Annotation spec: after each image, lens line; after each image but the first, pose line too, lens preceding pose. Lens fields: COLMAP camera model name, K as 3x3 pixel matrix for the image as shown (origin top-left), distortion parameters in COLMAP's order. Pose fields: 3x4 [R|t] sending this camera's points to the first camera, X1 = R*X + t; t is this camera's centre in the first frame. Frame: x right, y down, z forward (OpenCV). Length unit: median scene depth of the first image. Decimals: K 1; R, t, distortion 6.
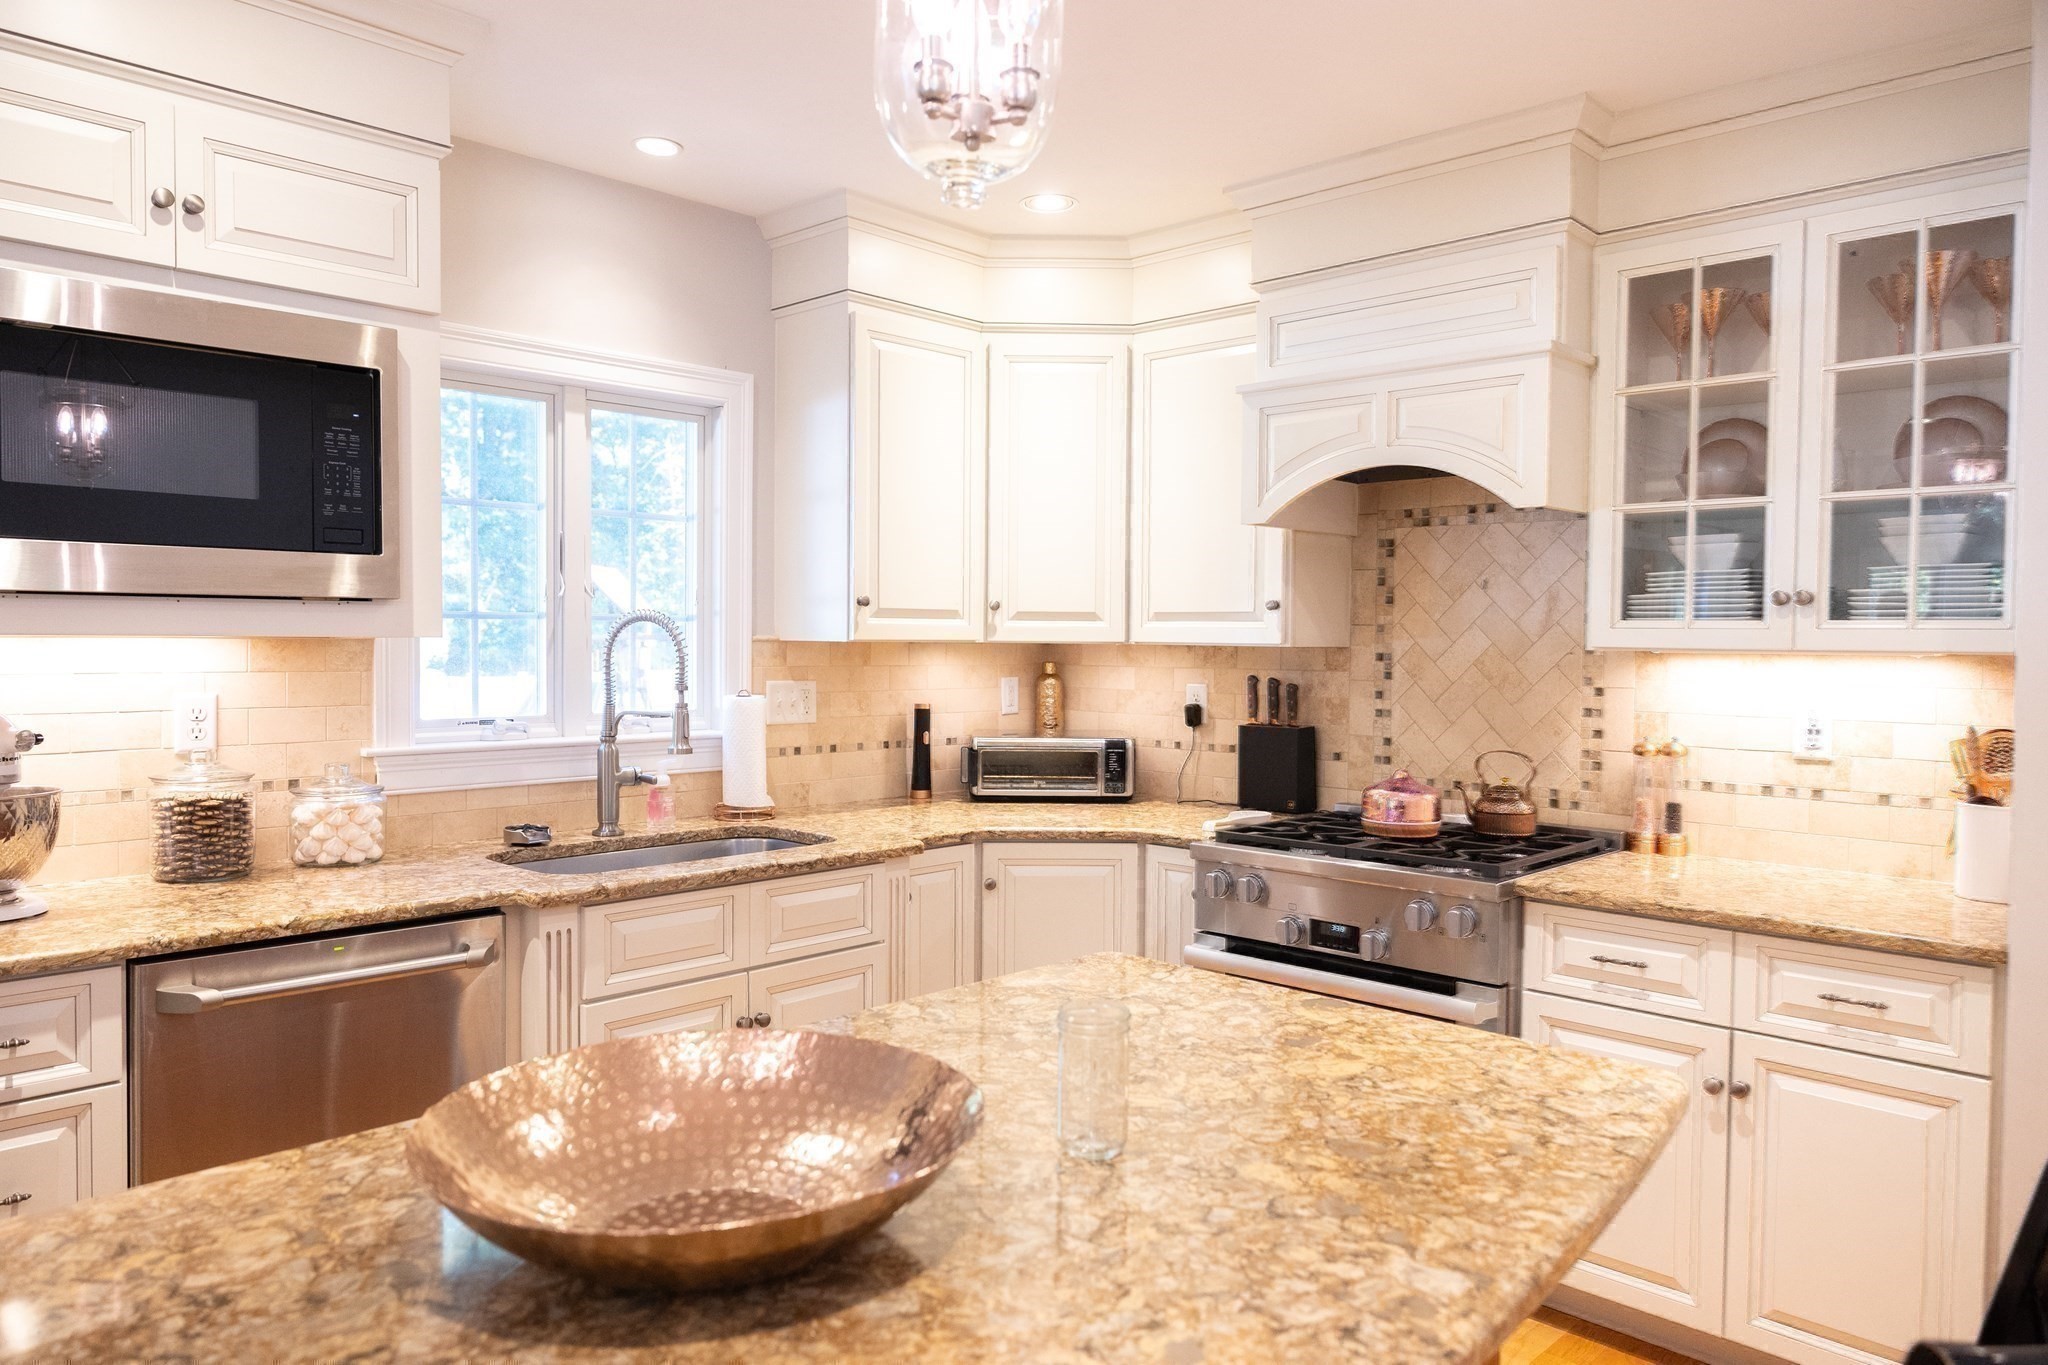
lens RADIAL K [[1383.5, 0, 1022.2], [0, 1383.5, 683.3], [0, 0, 1]] dist [-0.002879, -0.000162]
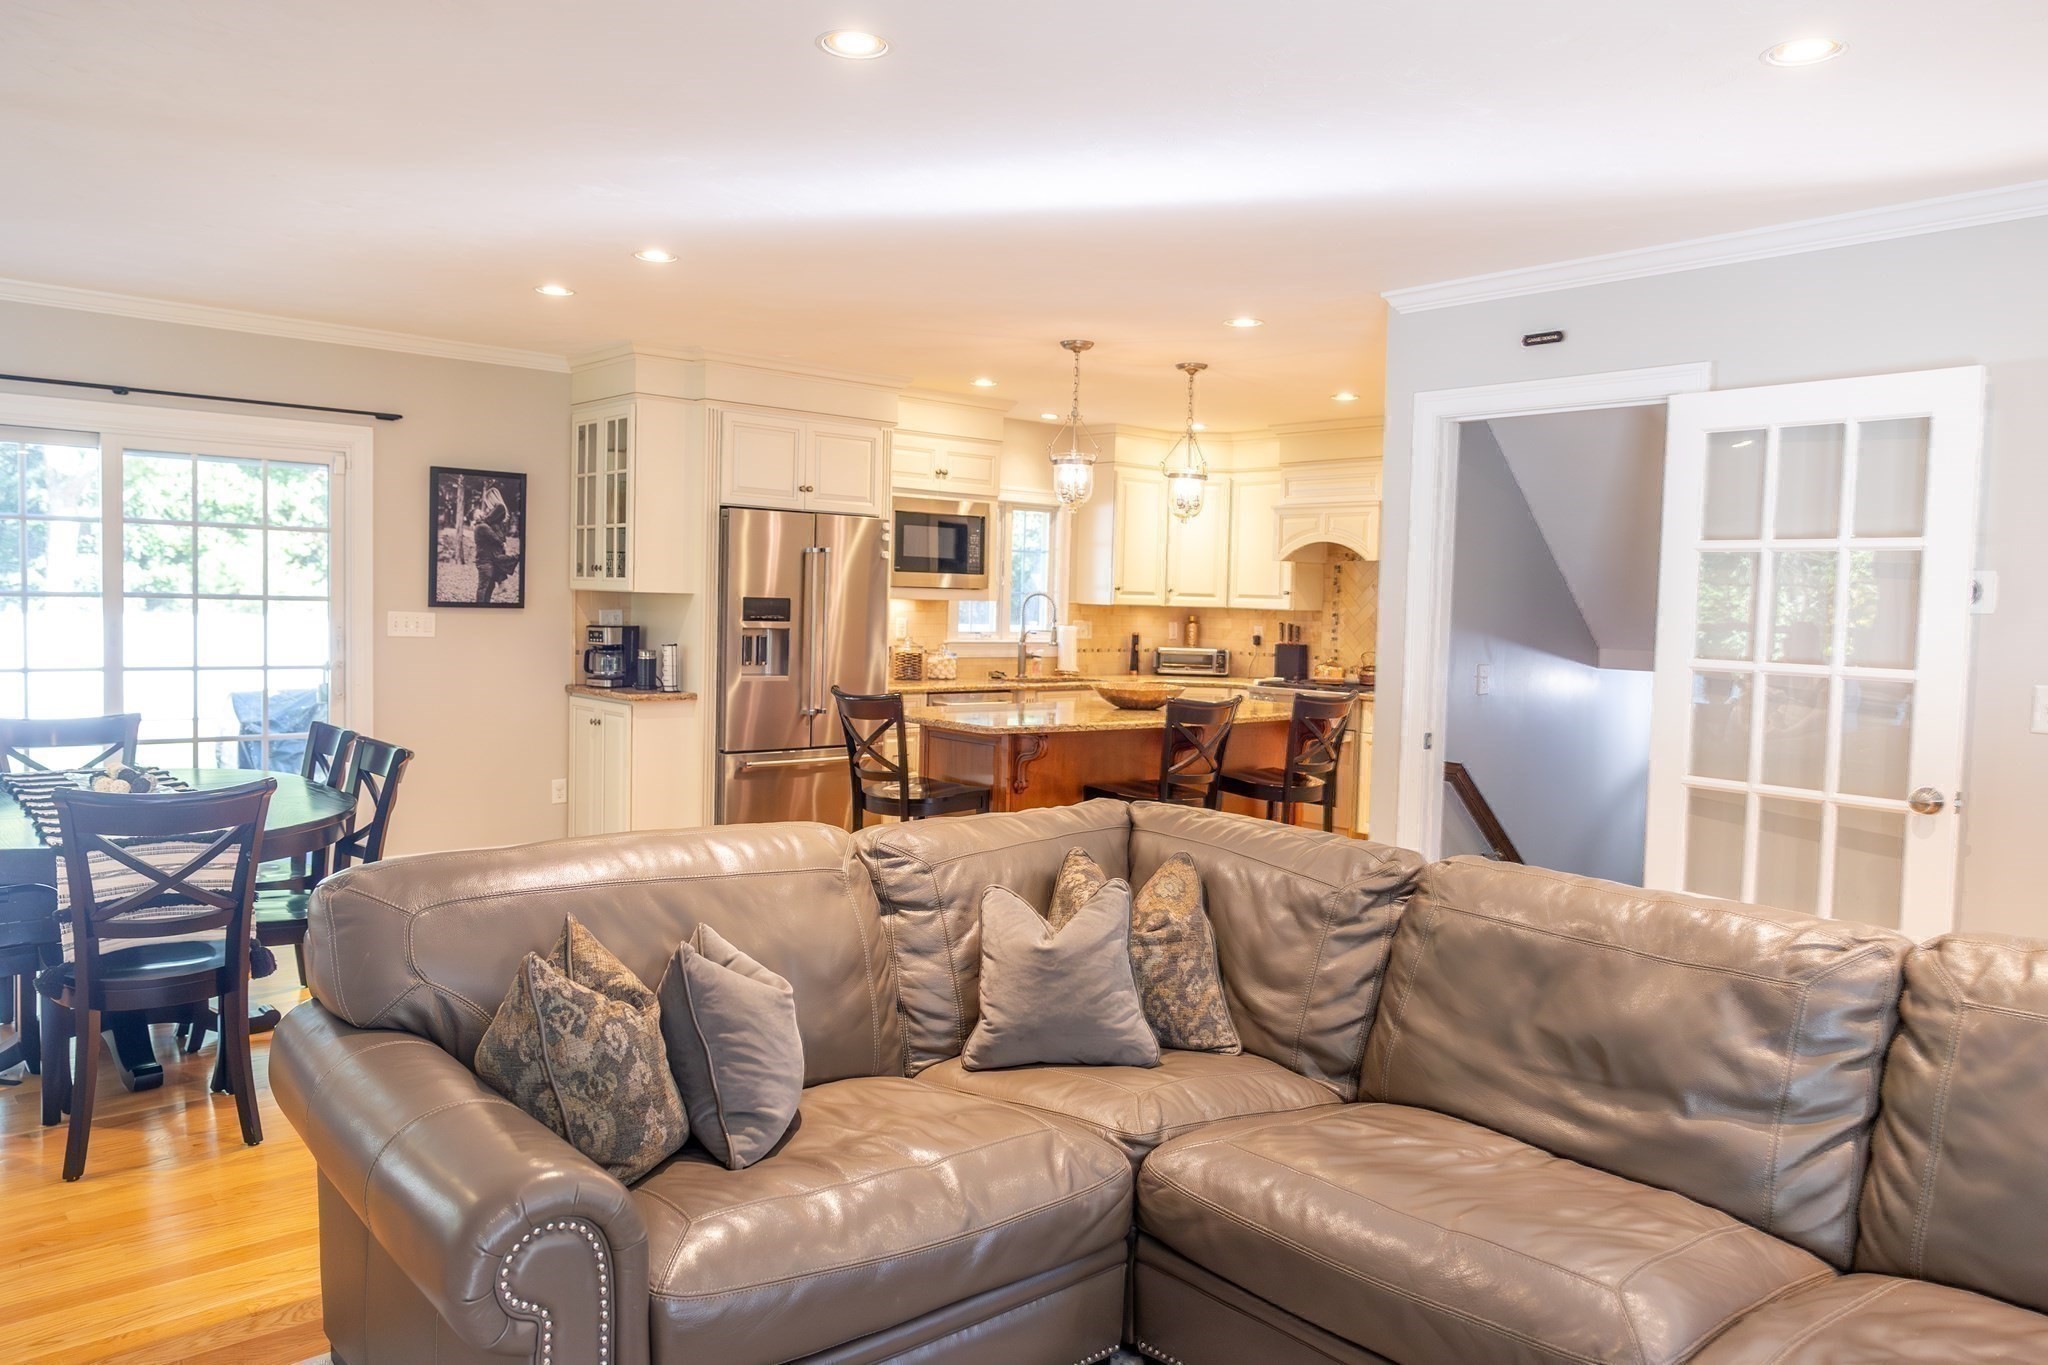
lens RADIAL K [[1383.5, 0, 1027.5], [0, 1383.5, 675.1], [0, 0, 1]] dist [-0.002879, -0.000162]
pose [[0.995726, 0.021872, -0.089730, -0.049475], [-0.020069, 0.999579, 0.020953, 0.044717], [0.090151, -0.019063, 0.995746, -1.415661]]
